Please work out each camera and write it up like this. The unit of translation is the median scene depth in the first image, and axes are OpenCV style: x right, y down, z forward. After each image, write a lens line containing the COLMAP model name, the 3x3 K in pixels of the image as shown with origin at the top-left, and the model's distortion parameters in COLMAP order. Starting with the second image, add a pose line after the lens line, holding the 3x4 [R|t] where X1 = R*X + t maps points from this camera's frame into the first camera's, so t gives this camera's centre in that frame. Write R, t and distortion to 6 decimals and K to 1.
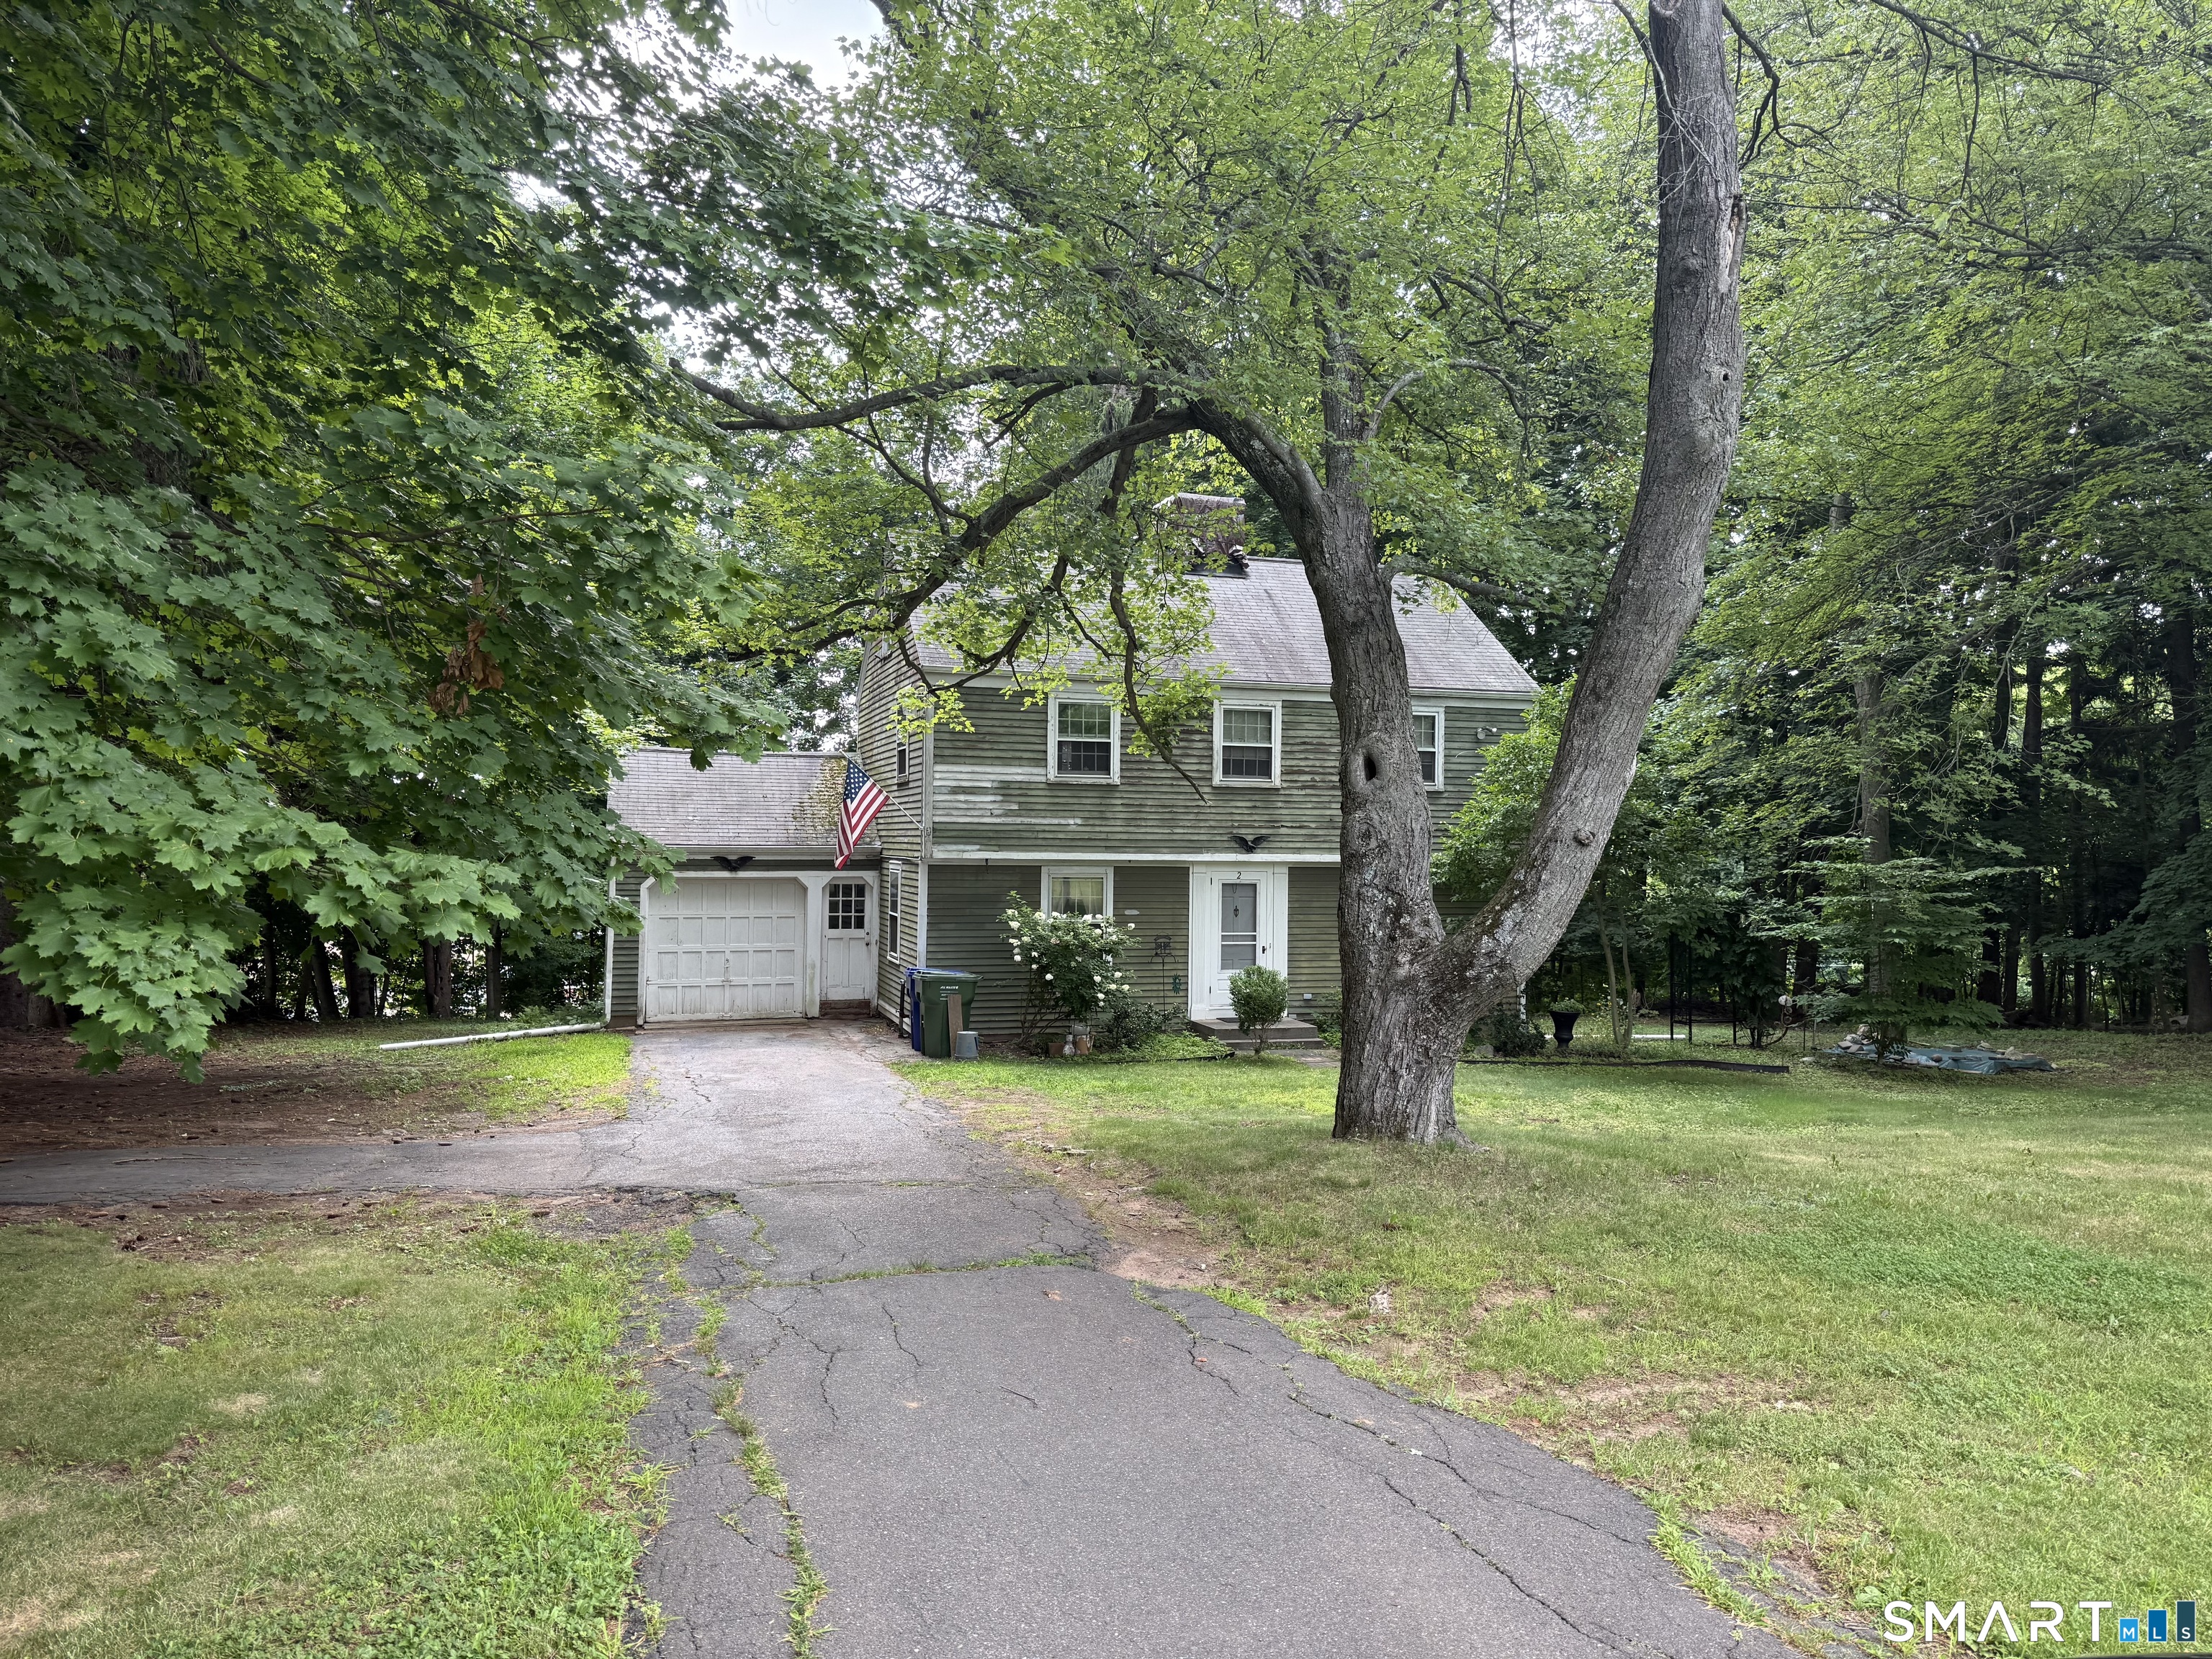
lens RADIAL K [[1551.7, 0, 1105.8], [0, 1551.7, 832.8], [0, 0, 1]] dist [0.005580, 0.001245]
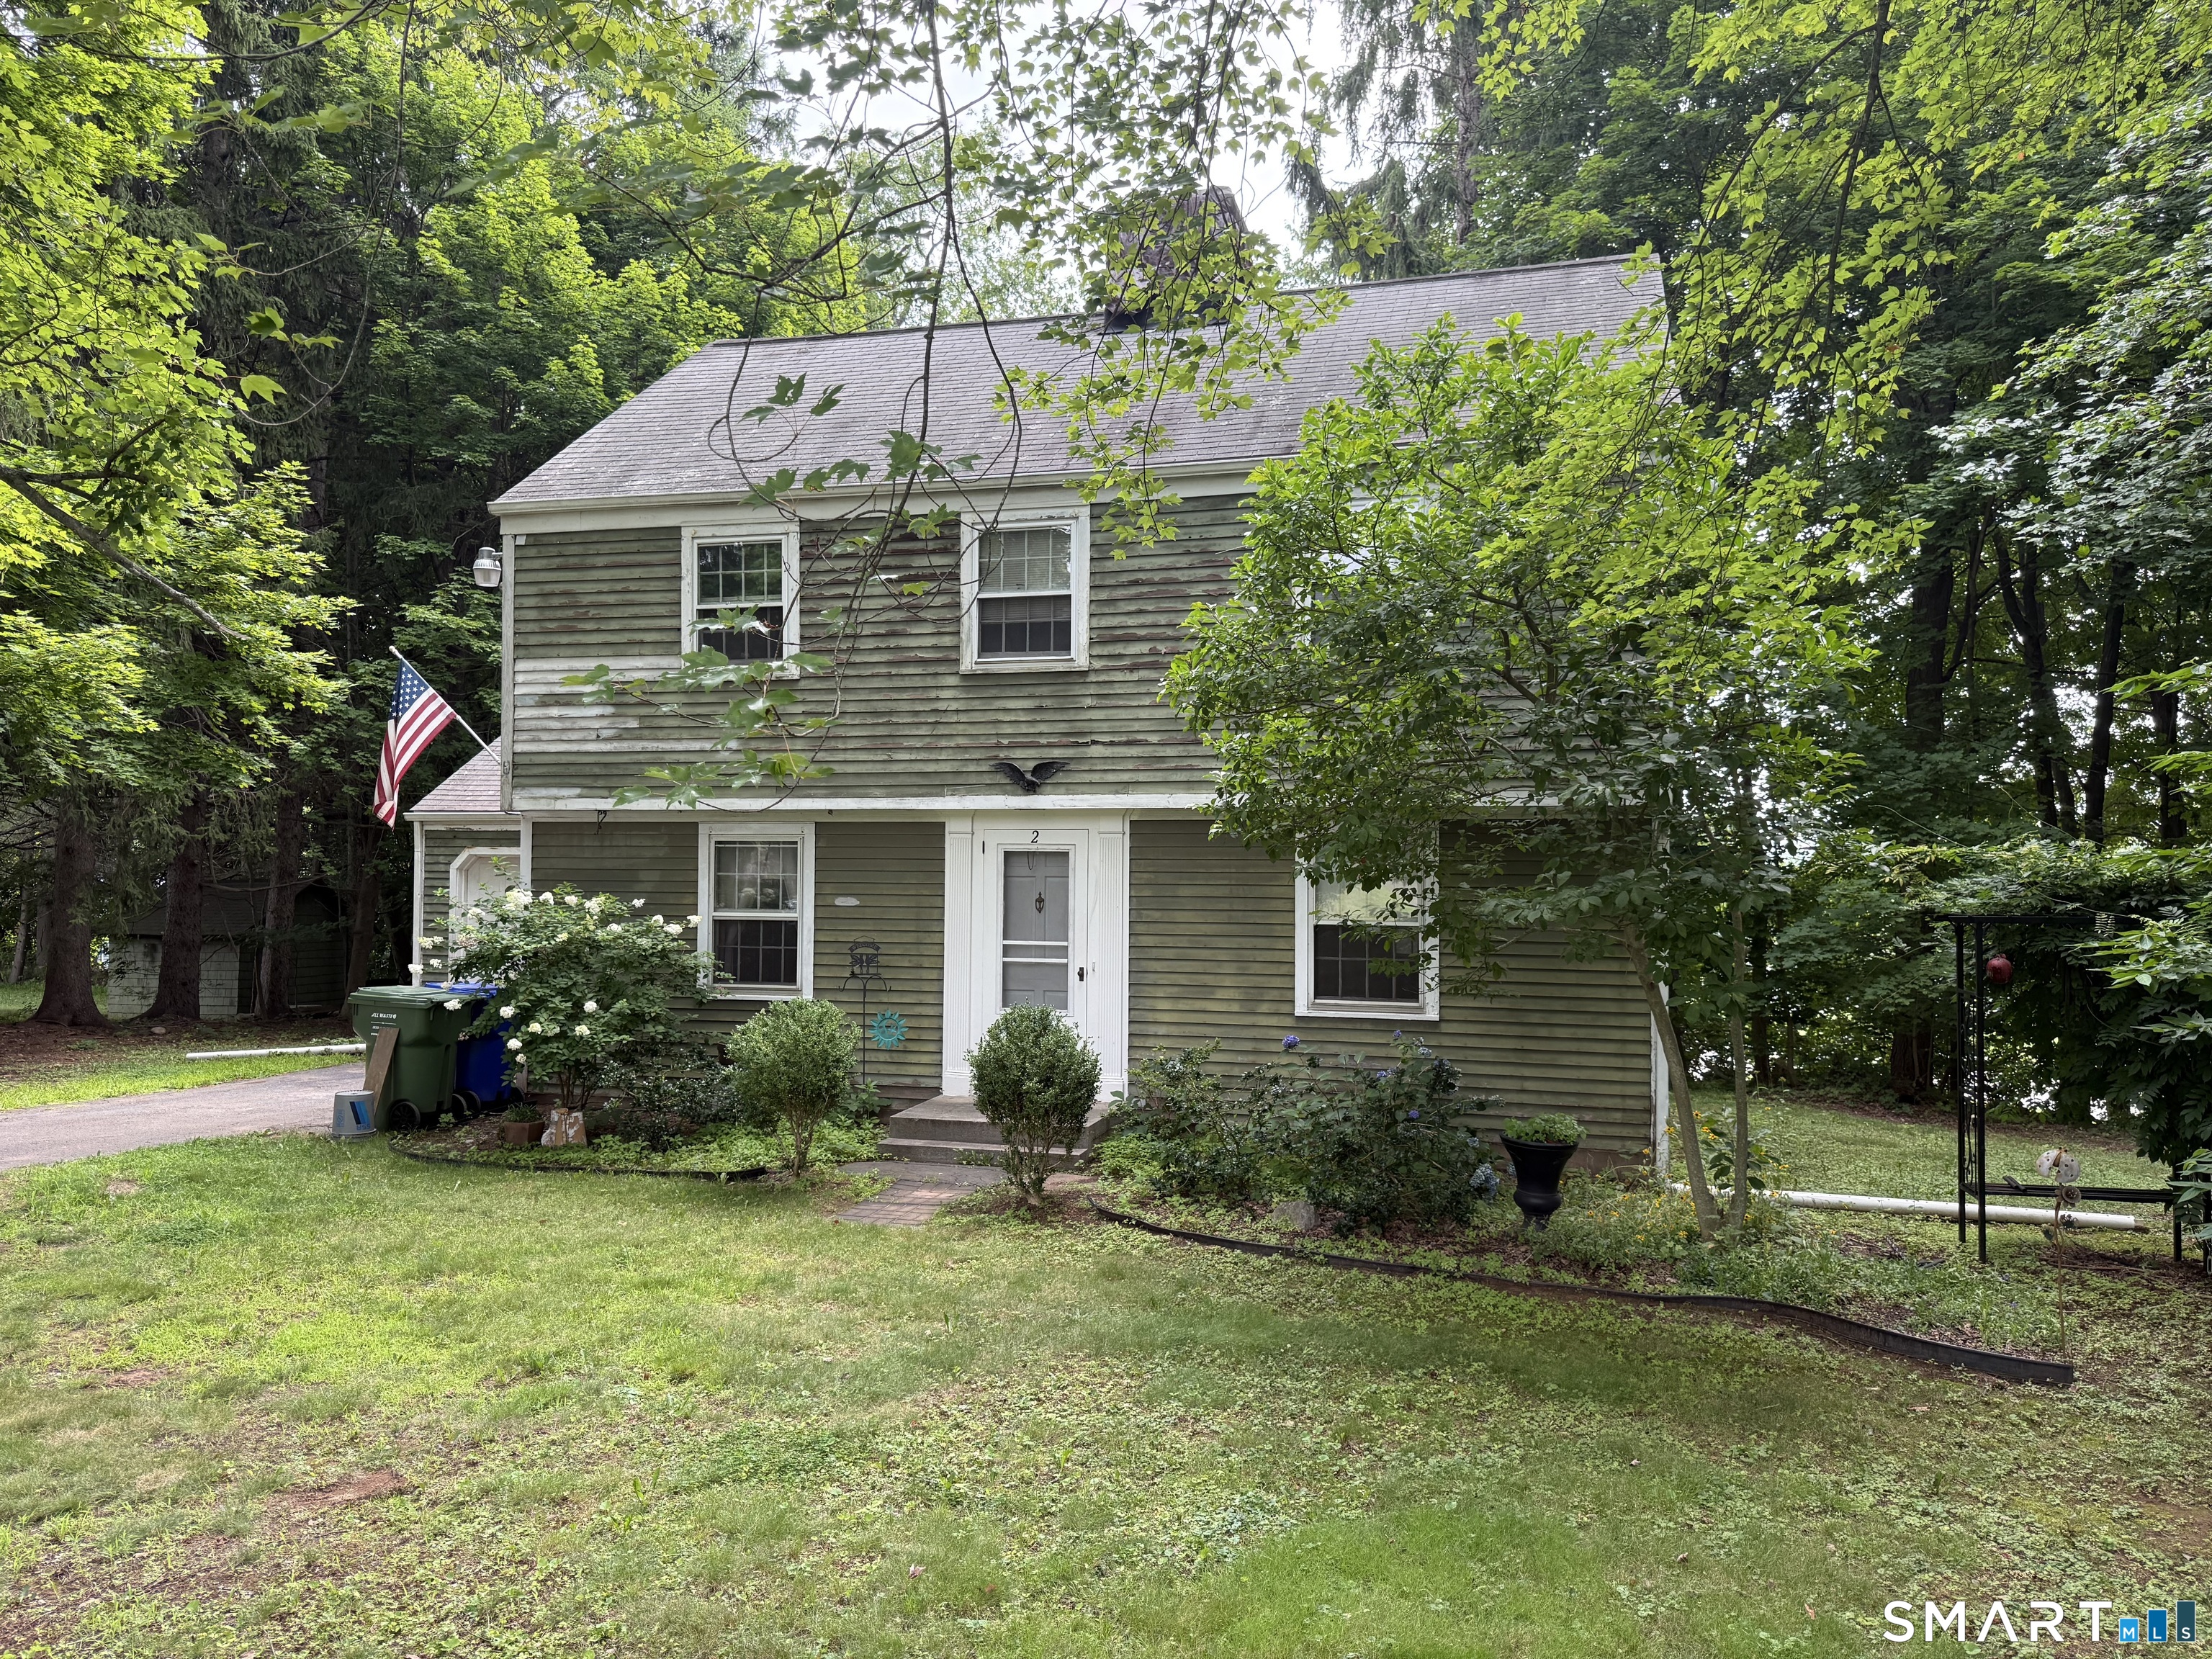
lens RADIAL K [[1551.7, 0, 1106.2], [0, 1551.7, 826.7], [0, 0, 1]] dist [0.005580, 0.001245]
pose [[0.862740, -0.014301, -0.505445, 0.389120], [0.012307, 0.999898, -0.007285, 0.028720], [0.505498, 0.000065, 0.862828, 0.550356]]
